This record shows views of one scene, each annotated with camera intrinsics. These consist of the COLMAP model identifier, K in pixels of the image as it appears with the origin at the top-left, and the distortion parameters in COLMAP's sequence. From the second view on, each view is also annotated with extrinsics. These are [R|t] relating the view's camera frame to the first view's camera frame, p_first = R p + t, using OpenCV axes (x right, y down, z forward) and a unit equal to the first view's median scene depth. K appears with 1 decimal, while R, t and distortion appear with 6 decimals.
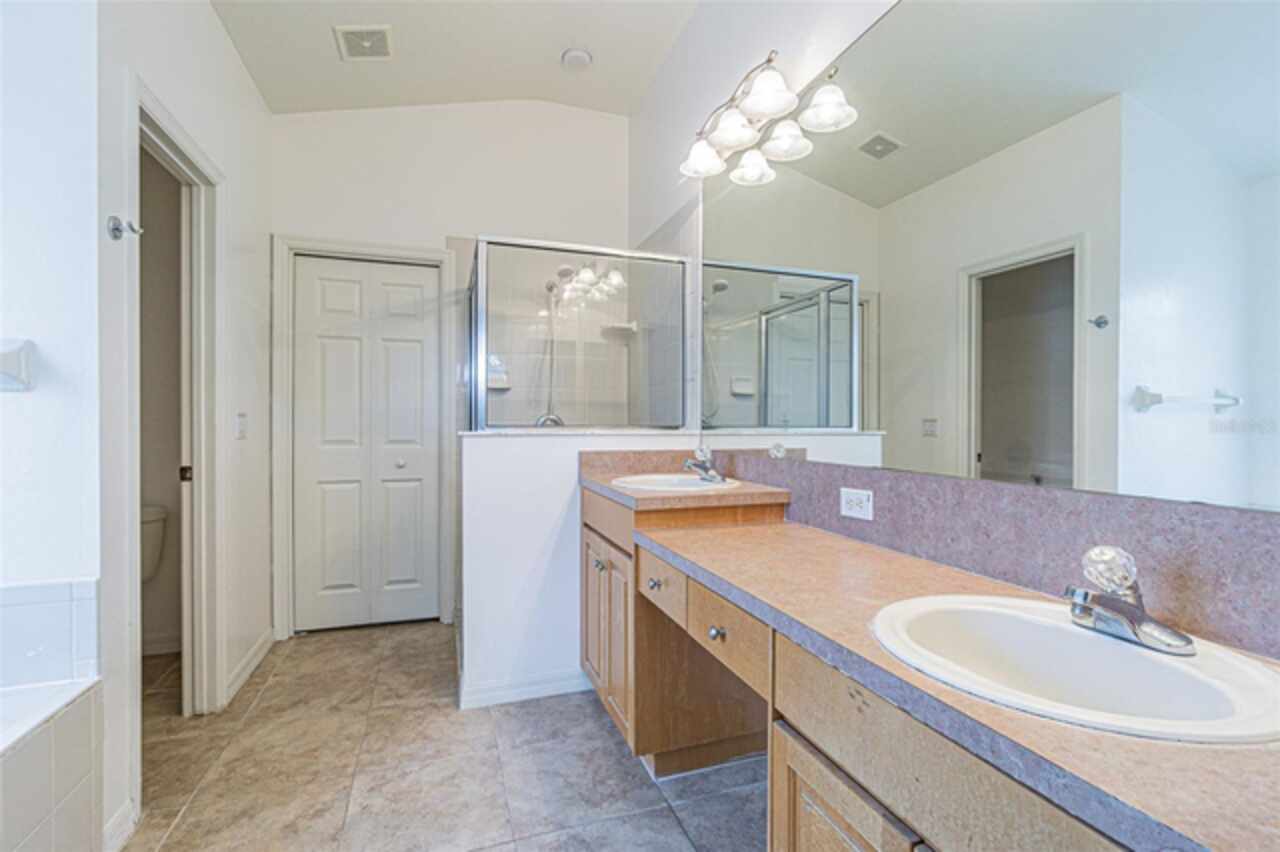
lens RADIAL K [[551.0, 0, 632.8], [0, 551.0, 428.6], [0, 0, 1]] dist [-0.003219, -0.000107]
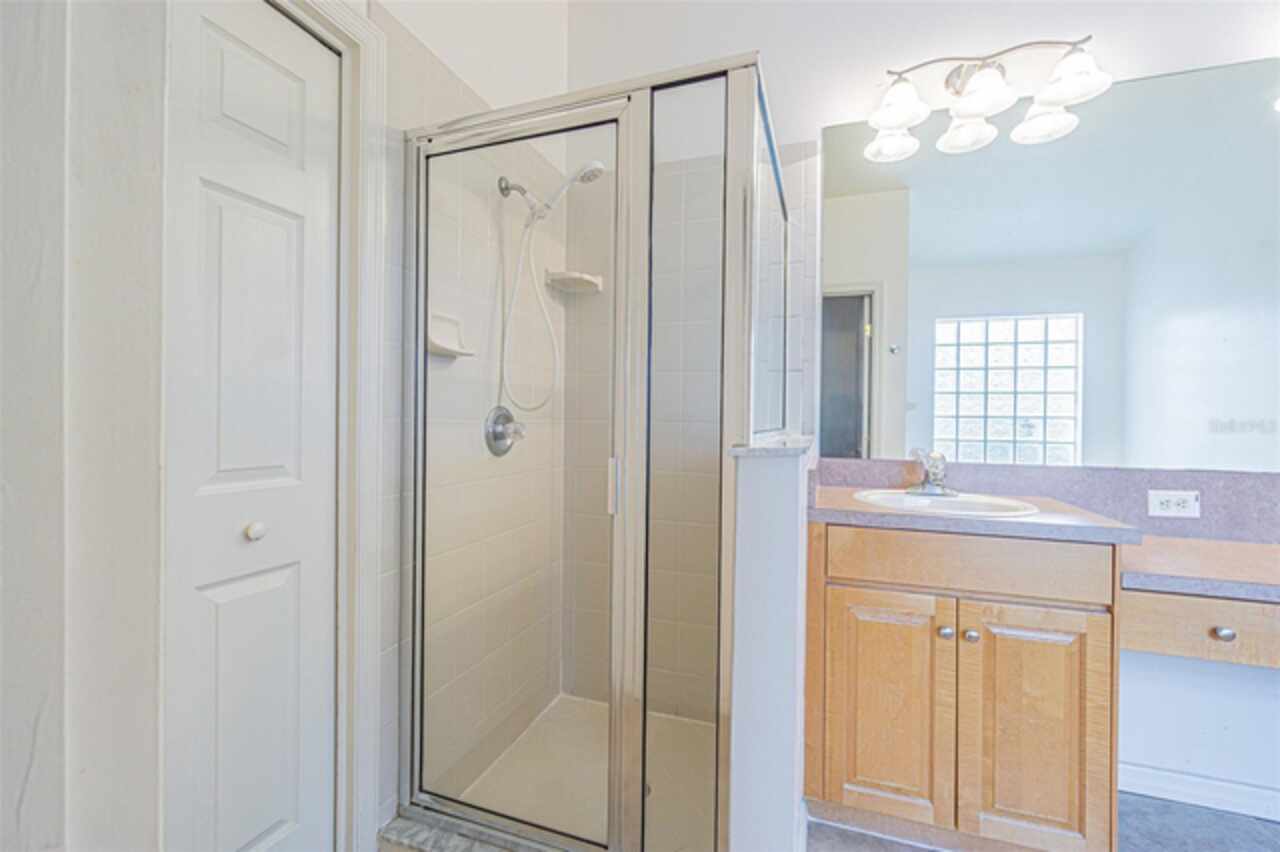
lens RADIAL K [[551.0, 0, 639.7], [0, 551.0, 424.2], [0, 0, 1]] dist [-0.003219, -0.000107]
pose [[0.629693, -0.002492, 0.776840, -1.068019], [-0.003722, 0.999974, 0.006225, -0.023403], [-0.776835, -0.006812, 0.629667, 1.102478]]
